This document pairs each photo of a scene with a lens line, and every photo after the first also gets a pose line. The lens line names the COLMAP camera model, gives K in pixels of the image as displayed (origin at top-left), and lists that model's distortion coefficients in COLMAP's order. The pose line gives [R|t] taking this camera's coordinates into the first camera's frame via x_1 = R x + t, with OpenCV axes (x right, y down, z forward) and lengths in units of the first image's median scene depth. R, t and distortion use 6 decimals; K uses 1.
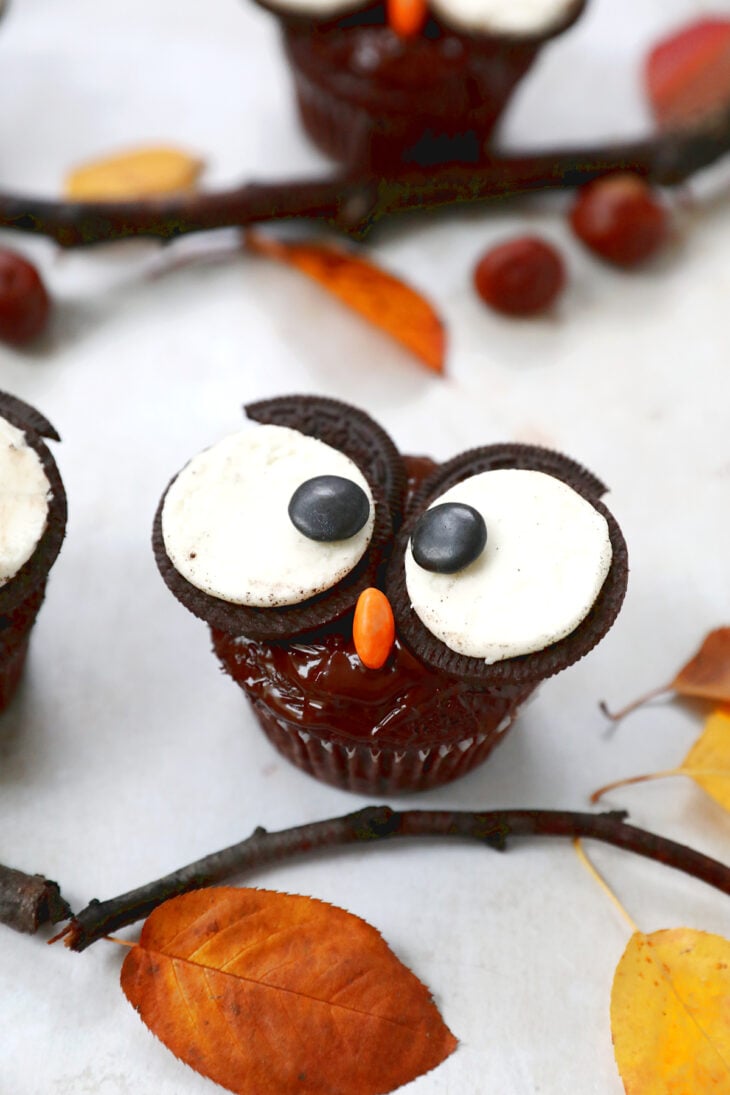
lens RADIAL K [[1800.0, 0, 365.0], [0, 1800.0, 547.5], [0, 0, 1]] dist [-0.016648, 0.049449]
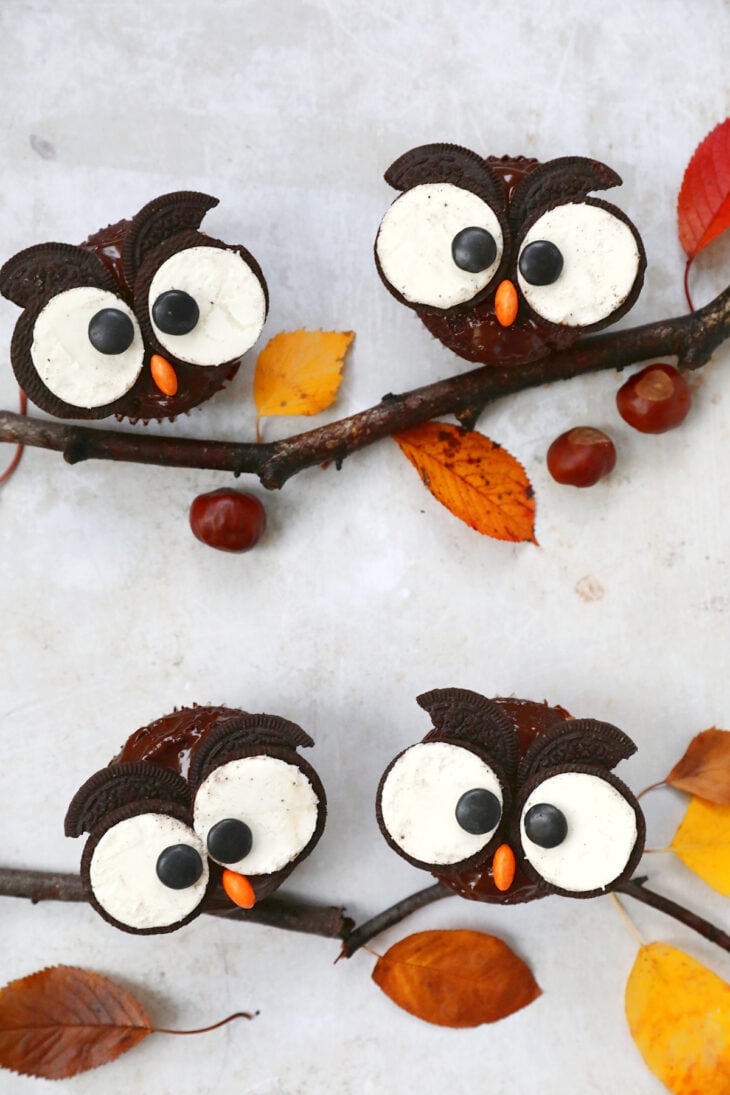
lens RADIAL K [[1844.9, 0, 365.0], [0, 1844.9, 547.5], [0, 0, 1]] dist [0.028744, 0.040477]
pose [[0.999035, -0.043605, -0.005295, -0.108482], [0.037930, 0.795590, 0.604647, -1.308366], [-0.022153, -0.604264, 0.796476, -0.279809]]
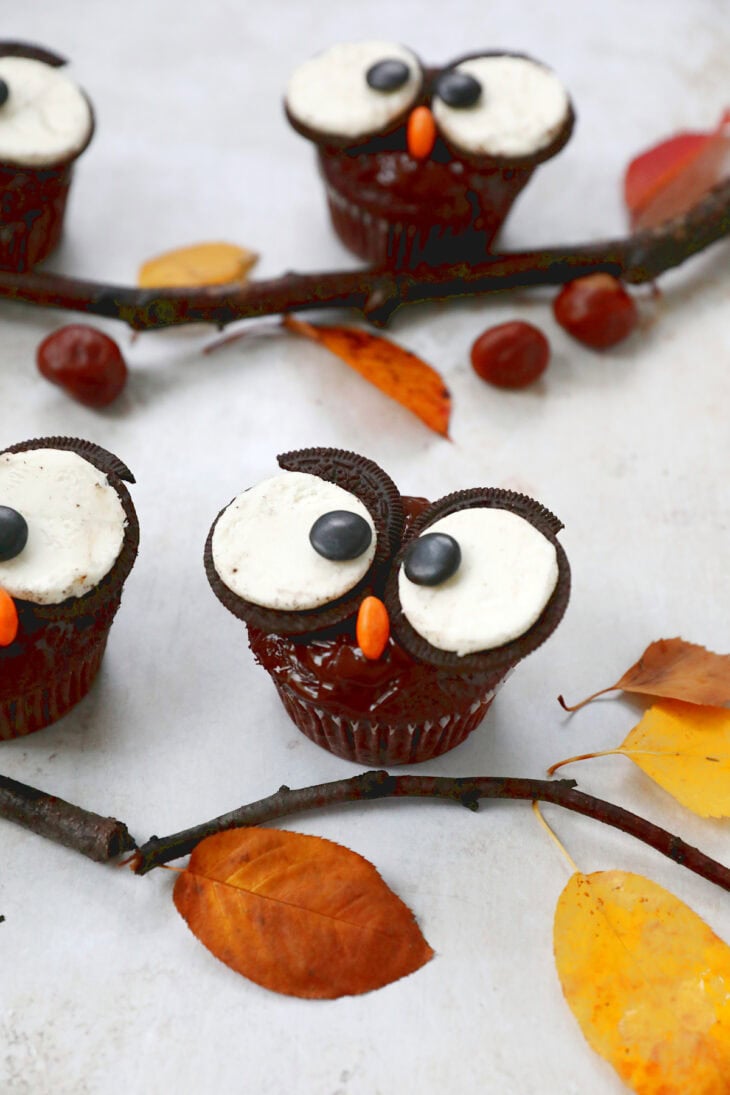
lens RADIAL K [[1844.9, 0, 365.0], [0, 1844.9, 547.5], [0, 0, 1]] dist [0.028744, 0.040477]
pose [[0.999301, 0.014091, -0.034633, 0.043175], [-0.015364, 0.999206, -0.036766, 0.034948], [0.034088, 0.037272, 0.998724, -0.321158]]
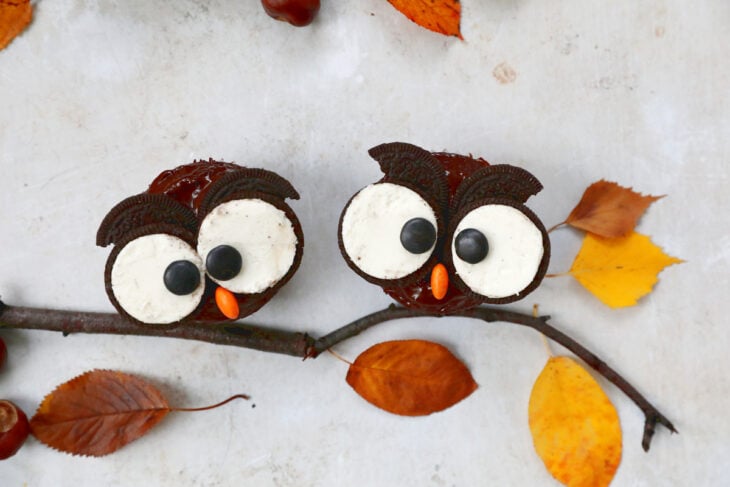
lens RADIAL K [[1229.9, 0, 366.4], [0, 1229.9, 253.5], [0, 0, 1]] dist [0.028744, 0.040477]
pose [[0.997839, -0.065214, -0.007997, -0.072255], [0.054801, 0.758937, 0.648855, -0.987255], [-0.036245, -0.647891, 0.760870, -0.173595]]
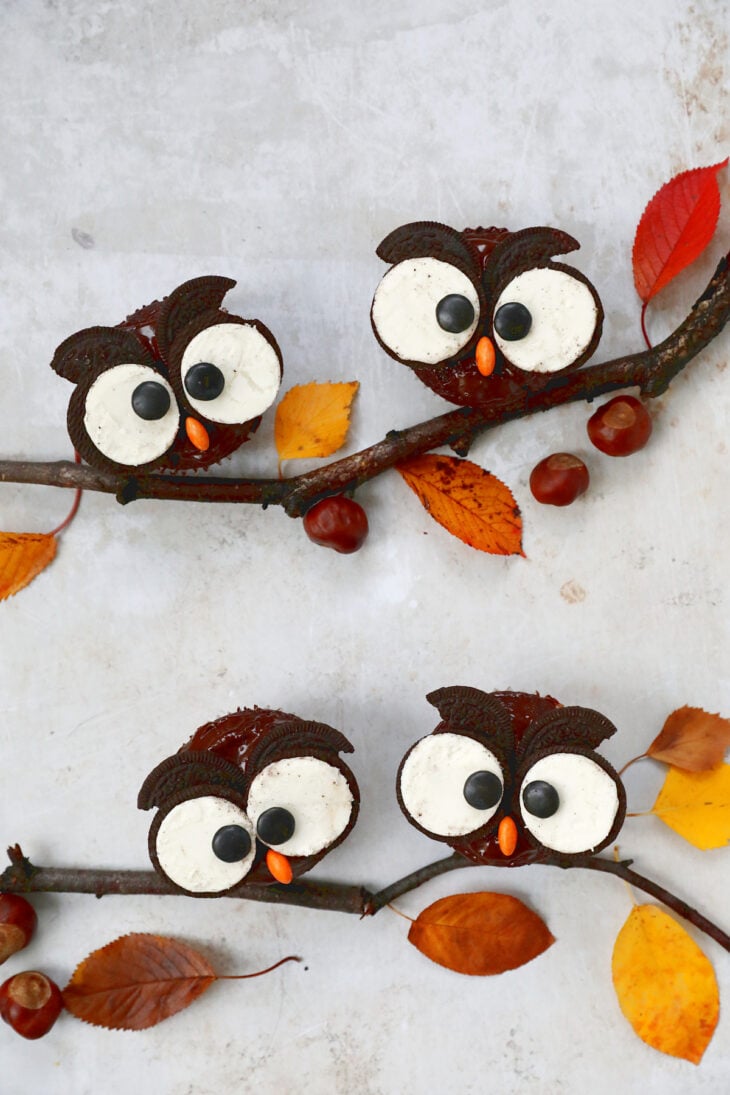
lens RADIAL K [[1844.9, 0, 365.0], [0, 1844.9, 547.5], [0, 0, 1]] dist [0.028744, 0.040477]
pose [[0.995110, -0.094704, -0.028068, -0.068090], [0.091594, 0.778352, 0.621110, -1.556714], [-0.036975, -0.620644, 0.783220, -0.486500]]
